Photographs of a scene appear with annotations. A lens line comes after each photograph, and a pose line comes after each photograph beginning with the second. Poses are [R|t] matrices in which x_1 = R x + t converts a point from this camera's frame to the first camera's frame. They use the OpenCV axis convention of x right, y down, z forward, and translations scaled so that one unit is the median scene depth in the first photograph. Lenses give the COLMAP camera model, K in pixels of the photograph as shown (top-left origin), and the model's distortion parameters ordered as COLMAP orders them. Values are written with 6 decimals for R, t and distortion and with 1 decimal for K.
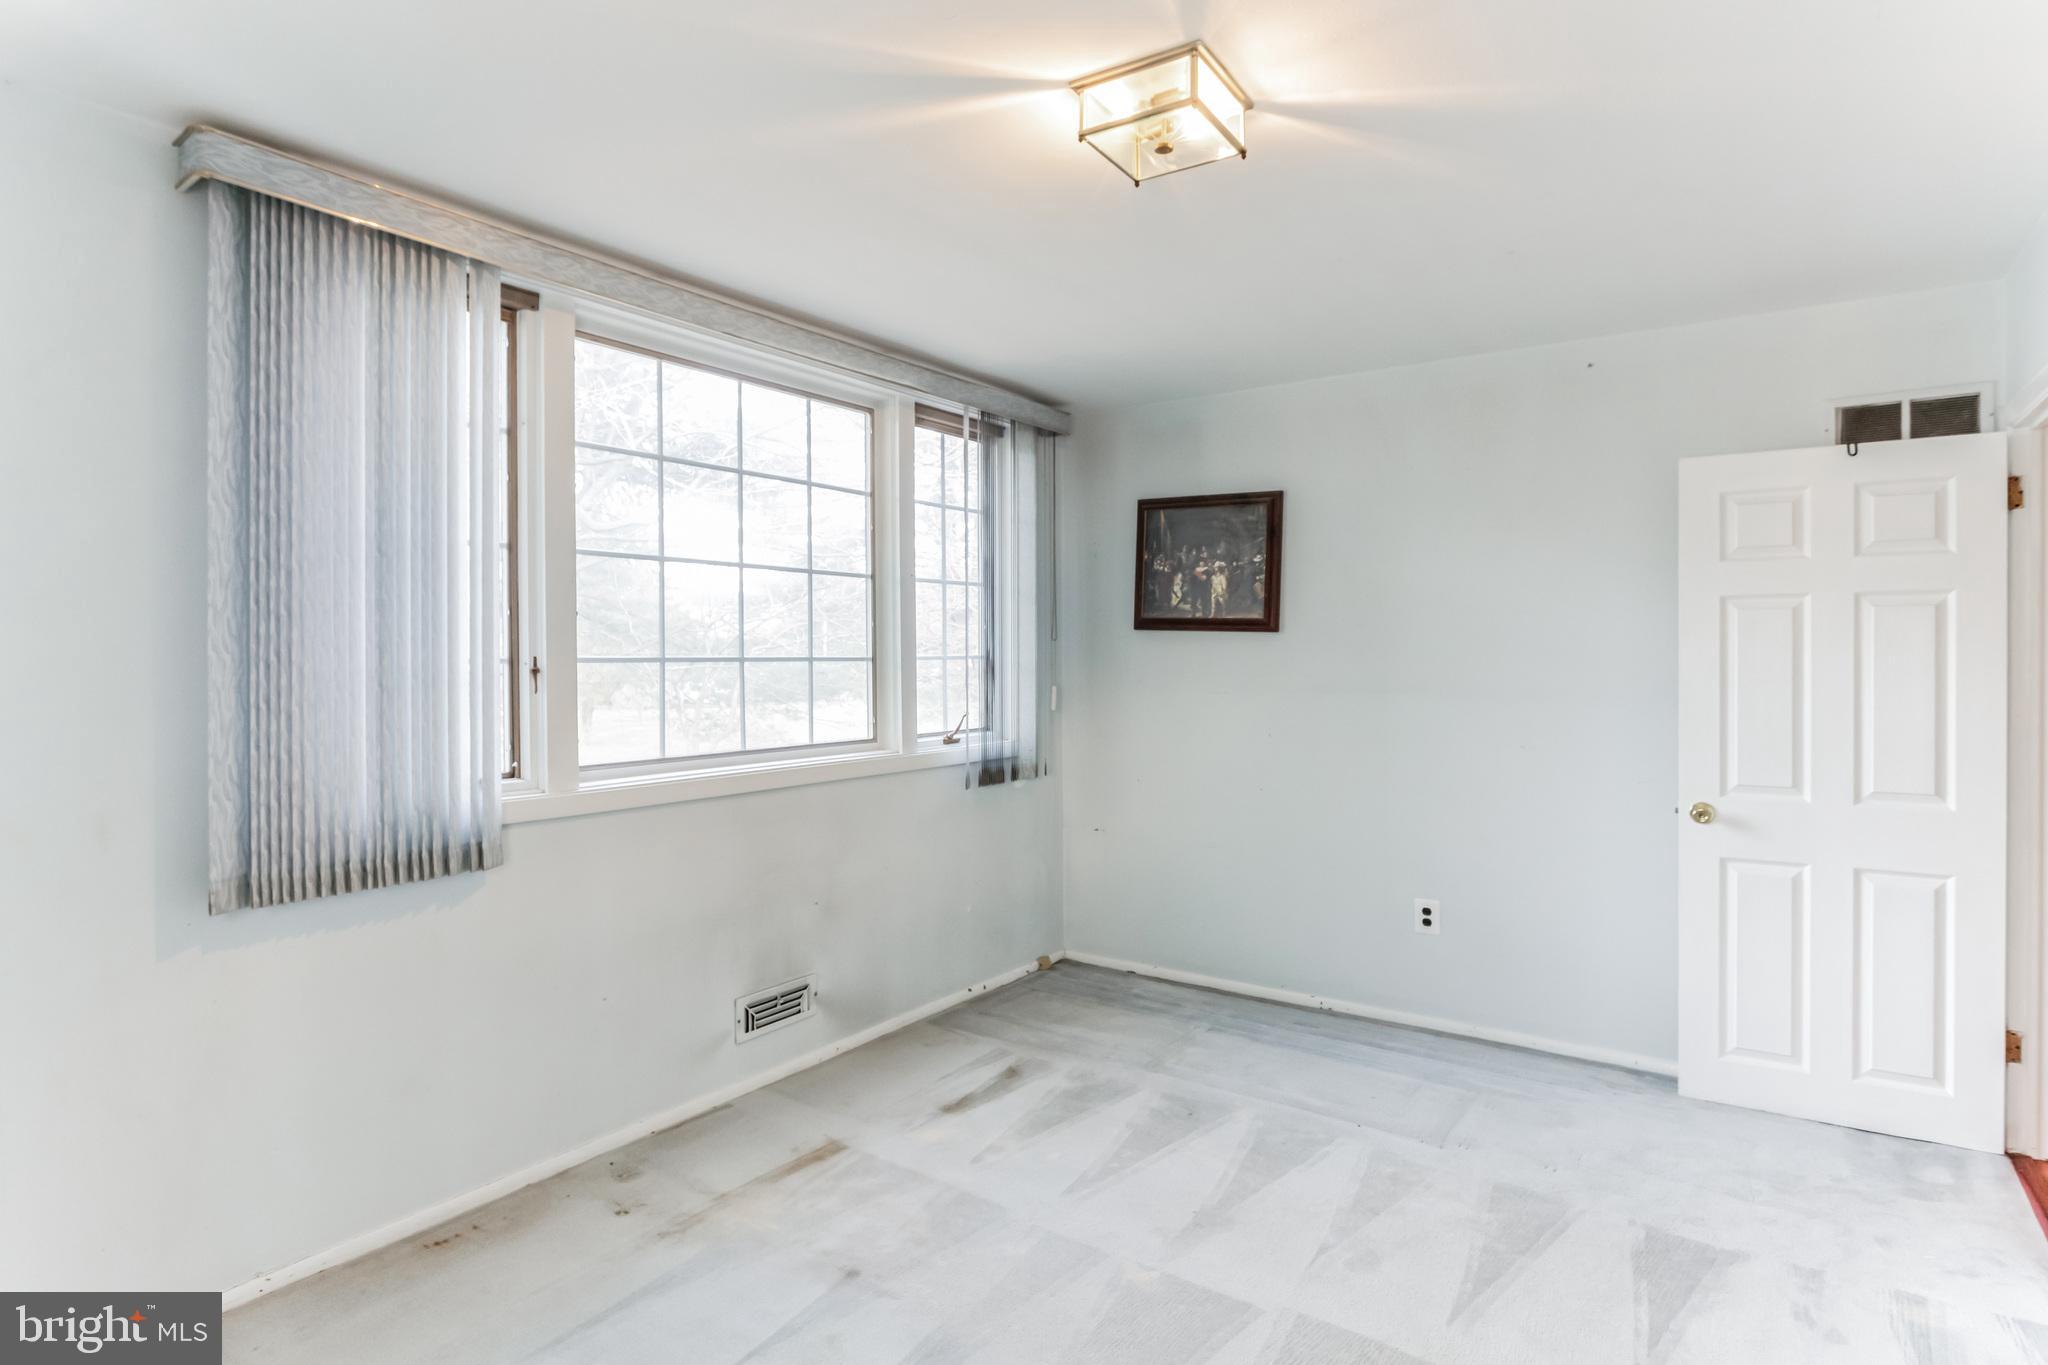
lens RADIAL K [[1081.7, 0, 1027.3], [0, 1081.7, 653.1], [0, 0, 1]] dist [-0.022260, 0.001483]
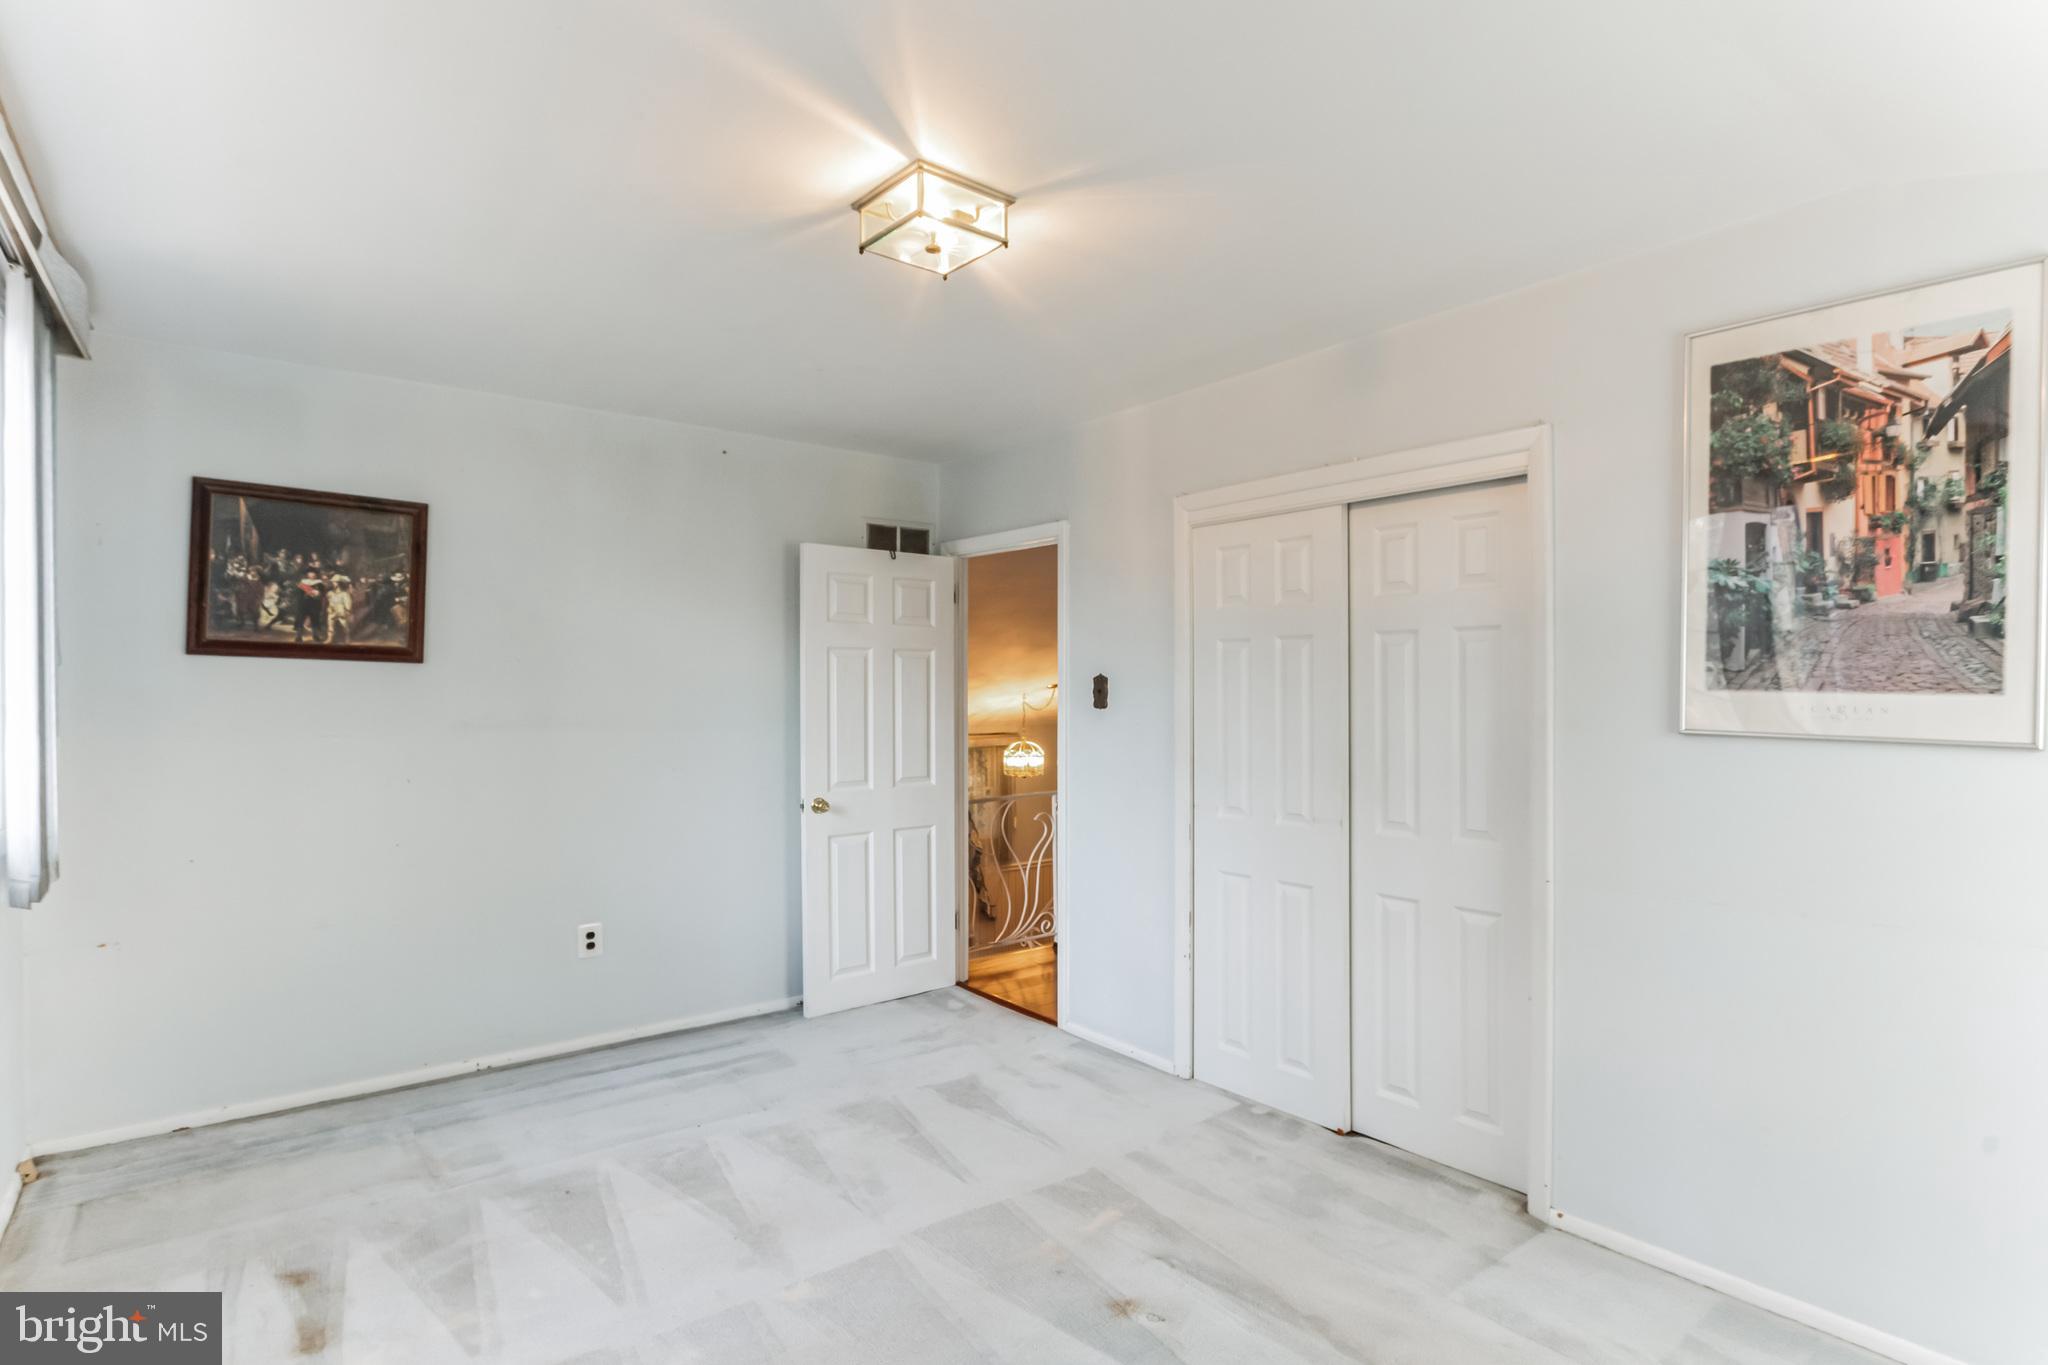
lens RADIAL K [[1064.1, 0, 1018.7], [0, 1064.1, 691.6], [0, 0, 1]] dist [-0.019967, 0.000323]
pose [[0.272415, -0.003800, 0.962172, -0.462316], [-0.003776, 0.999980, 0.005019, -0.002774], [-0.962172, -0.005000, 0.272395, 0.297303]]
